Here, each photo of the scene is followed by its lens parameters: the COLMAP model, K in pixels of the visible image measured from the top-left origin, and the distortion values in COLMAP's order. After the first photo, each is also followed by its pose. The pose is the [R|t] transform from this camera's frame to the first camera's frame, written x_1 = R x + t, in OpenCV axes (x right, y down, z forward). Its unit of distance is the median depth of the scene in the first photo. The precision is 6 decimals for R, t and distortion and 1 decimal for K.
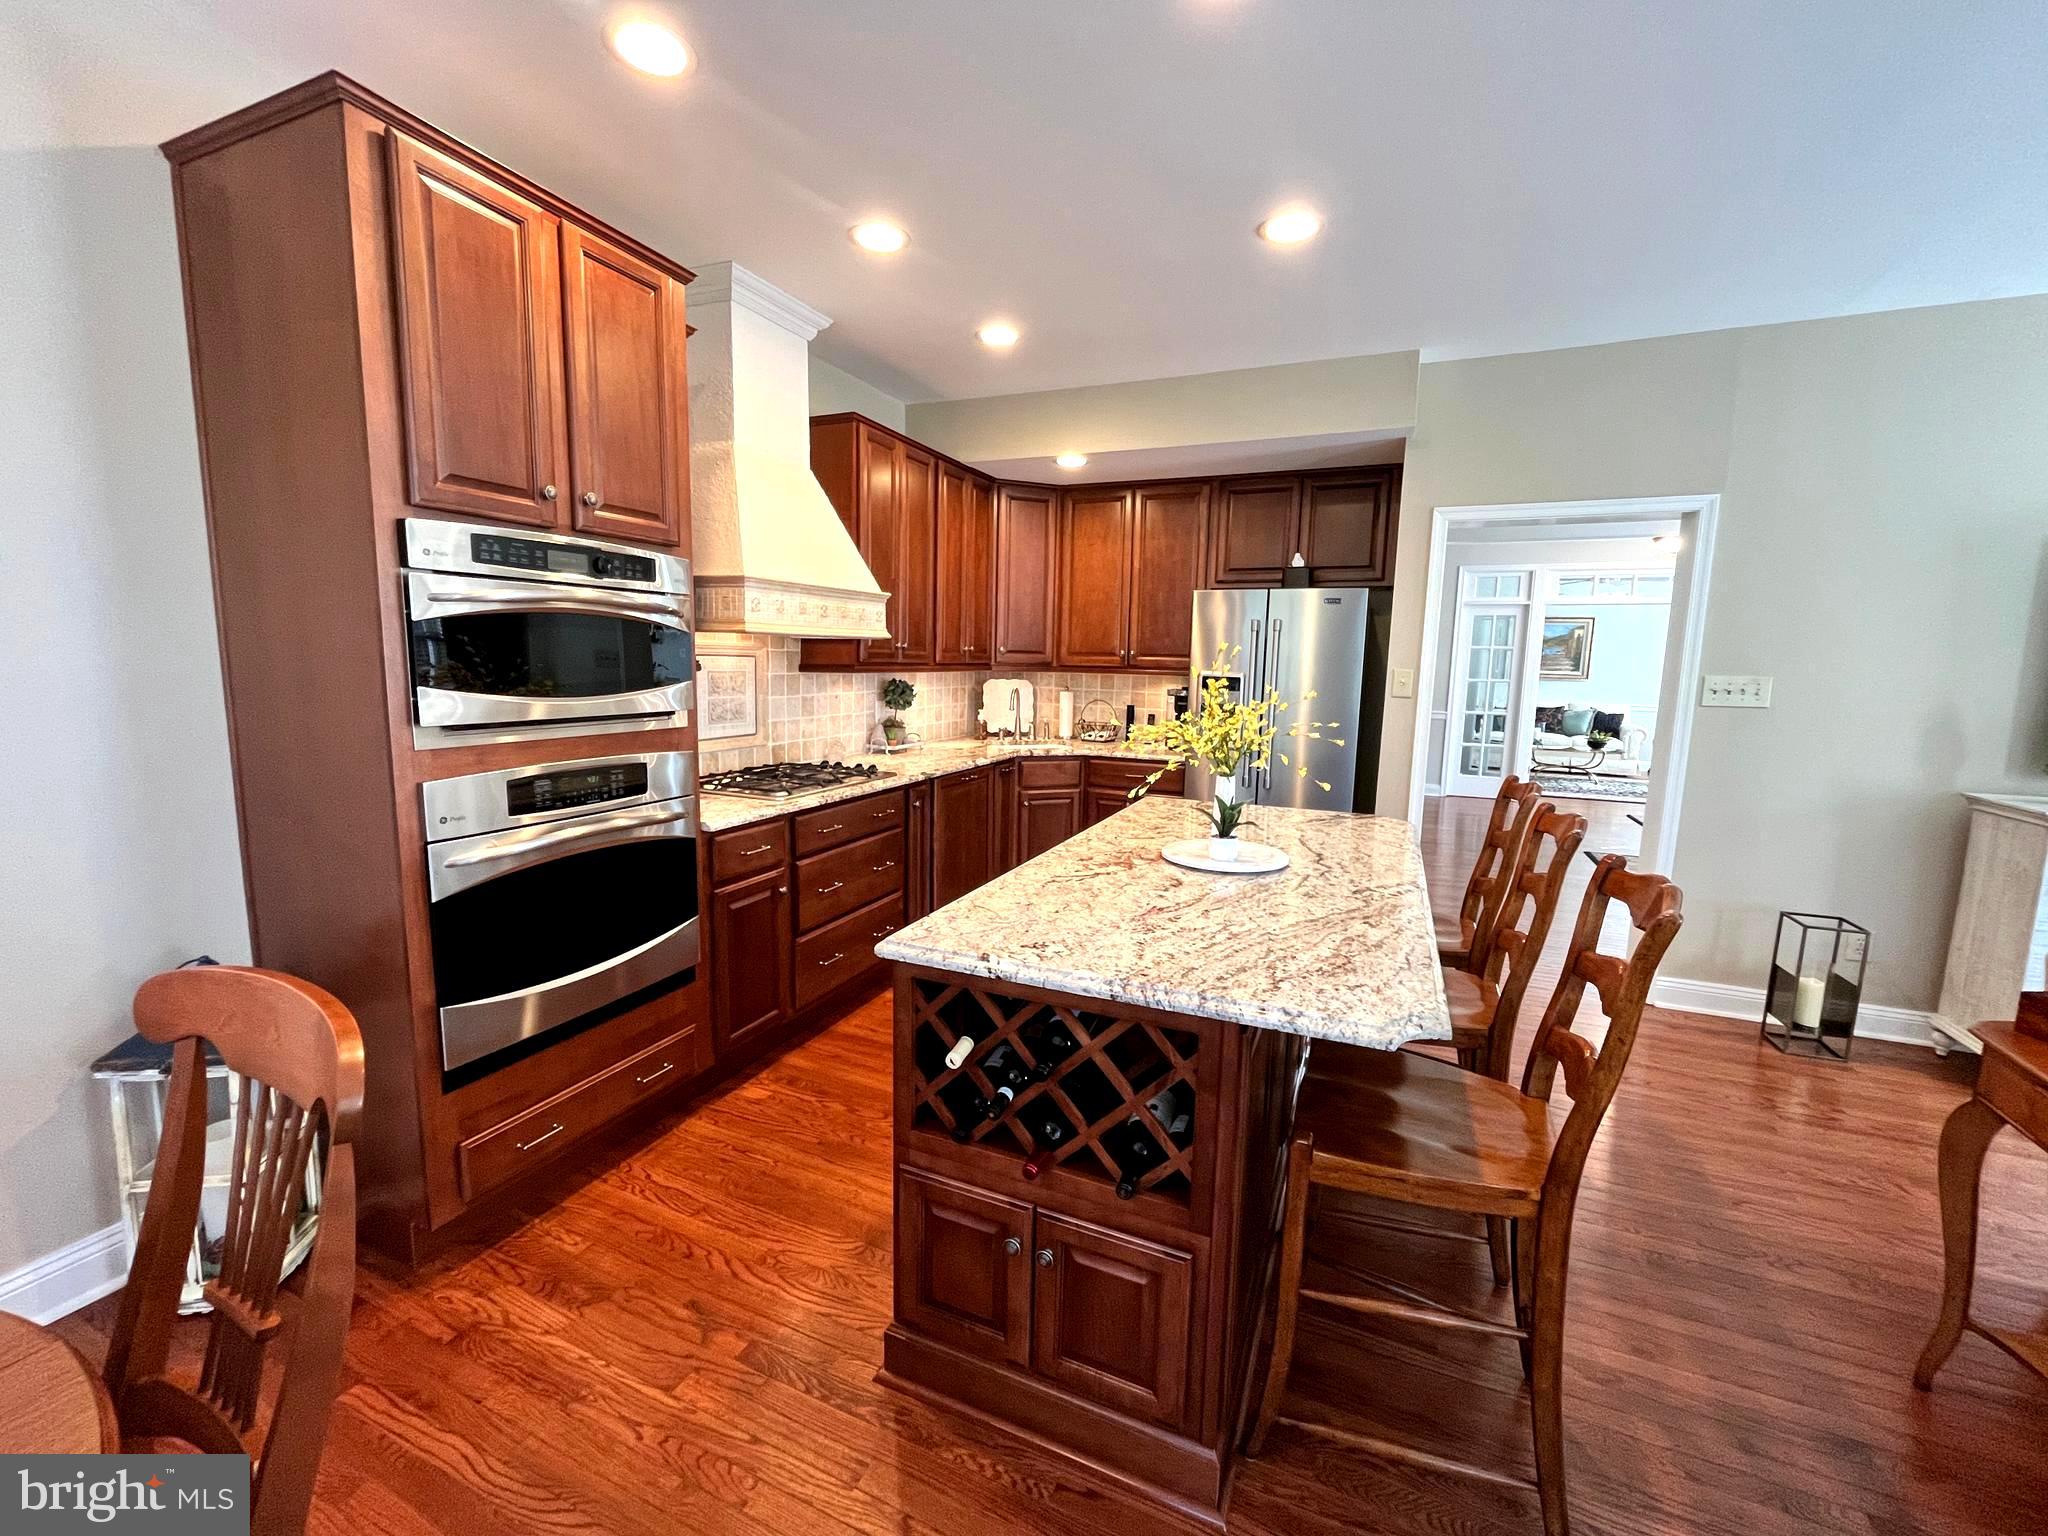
lens RADIAL K [[834.3, 0, 1019.5], [0, 834.3, 769.4], [0, 0, 1]] dist [-0.004221, 0.000627]
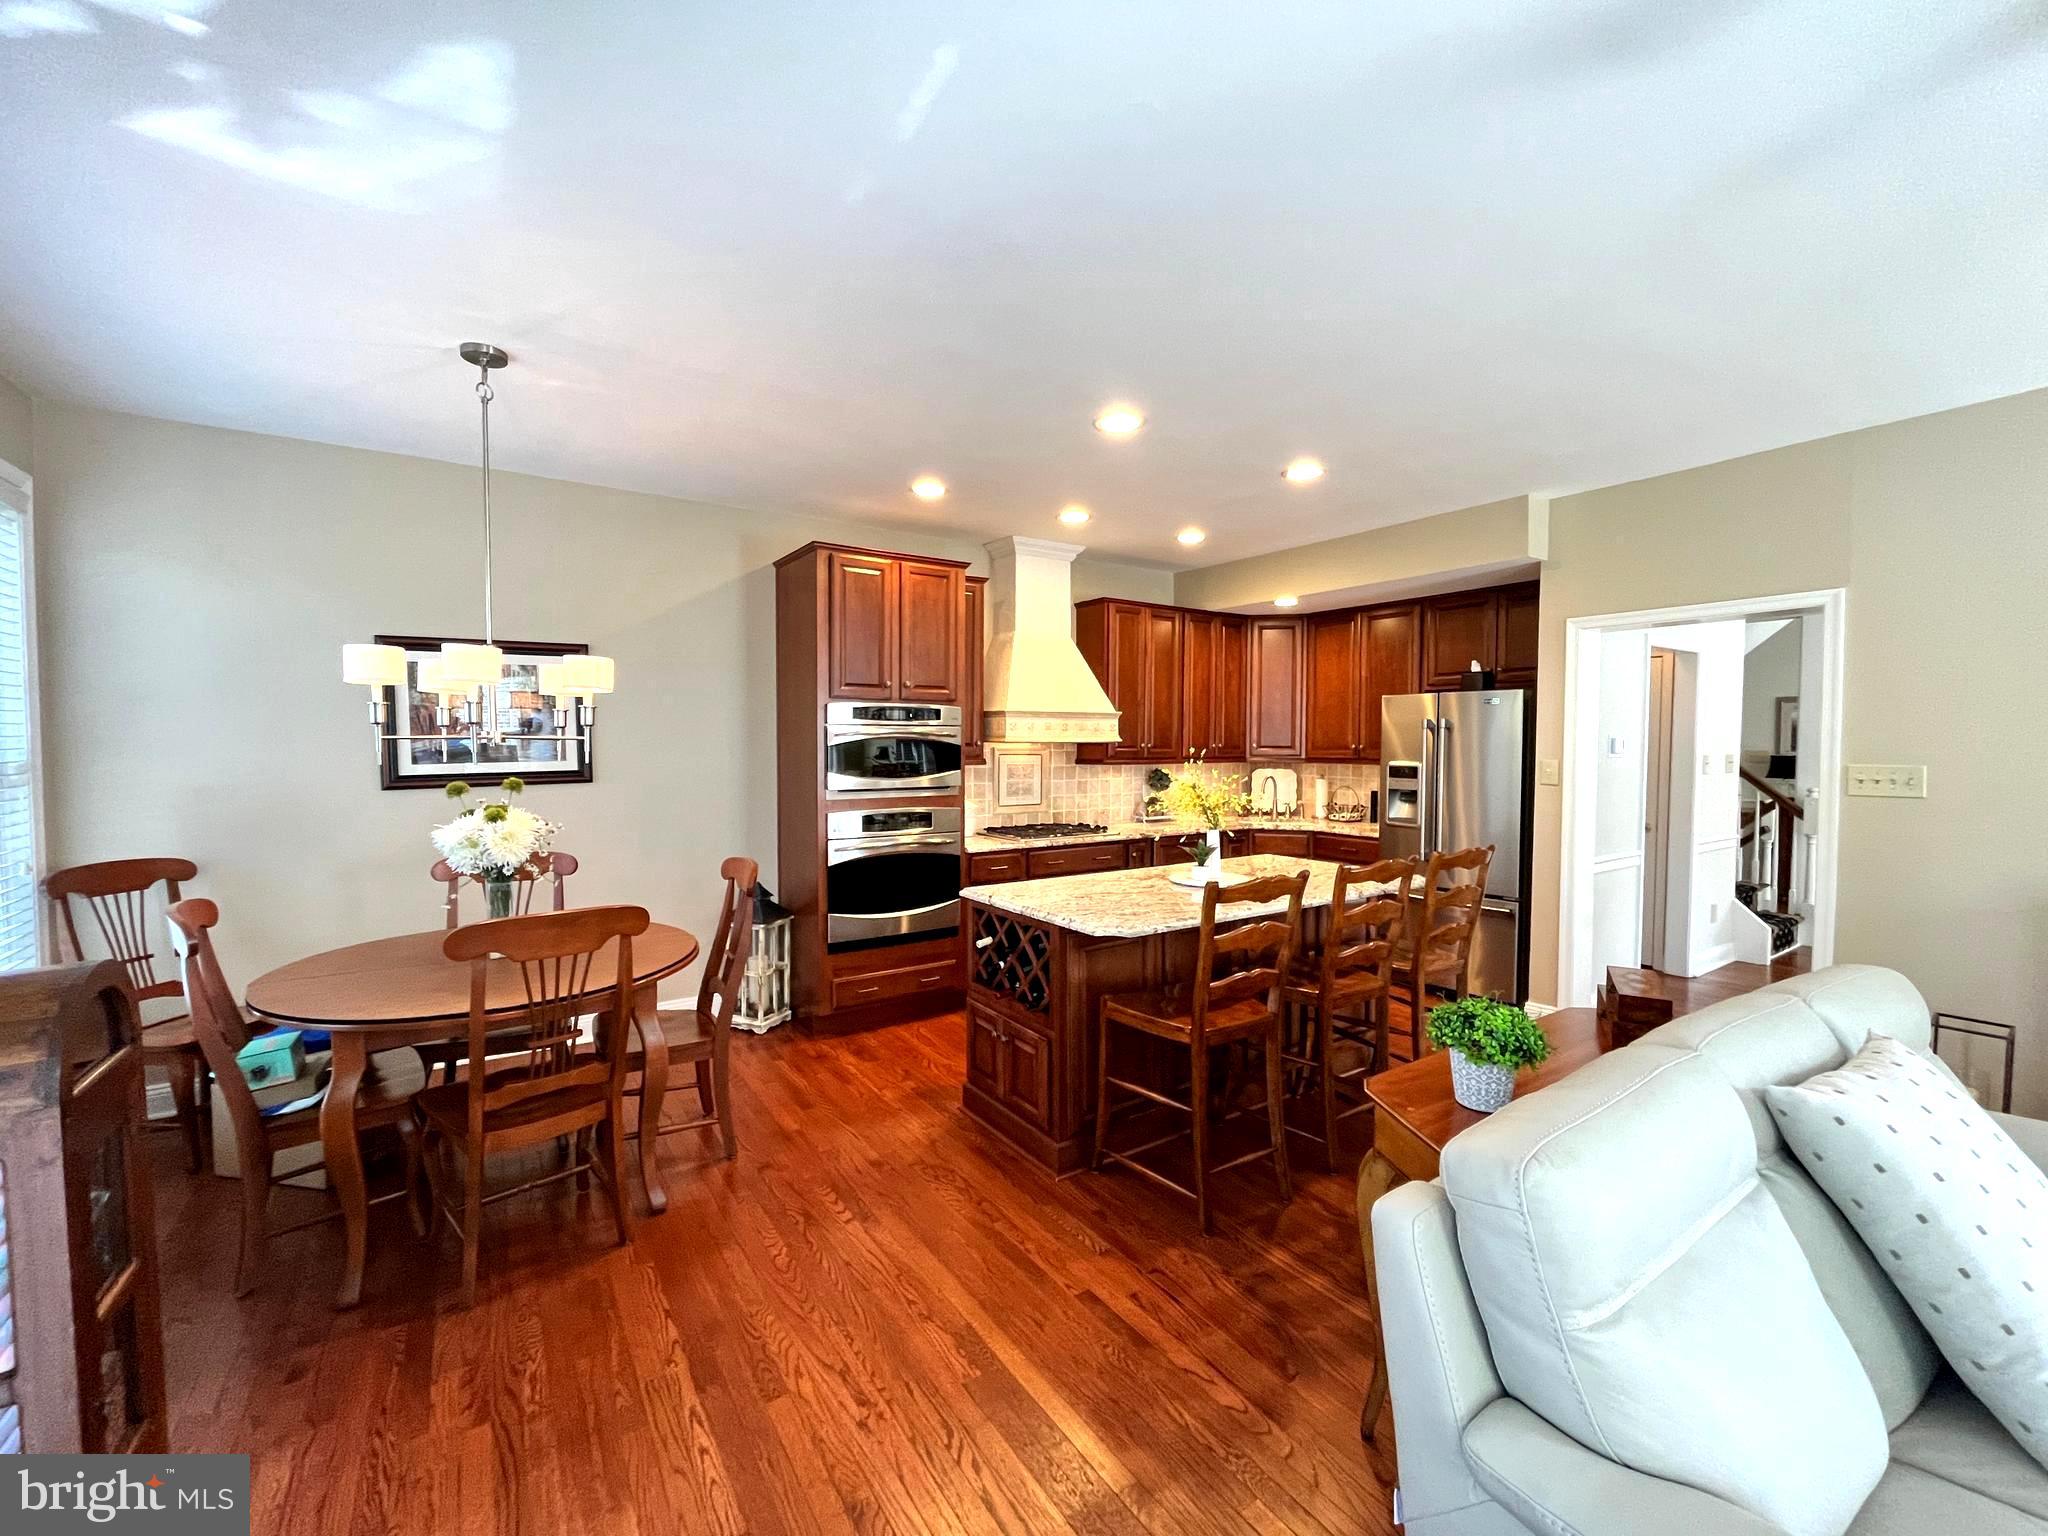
lens RADIAL K [[834.3, 0, 1023.2], [0, 834.3, 771.4], [0, 0, 1]] dist [-0.004221, 0.000627]
pose [[0.846669, 0.000794, -0.532119, 0.581593], [-0.056134, 0.994553, -0.087831, 0.042503], [0.529151, 0.104233, 0.842101, -0.406004]]
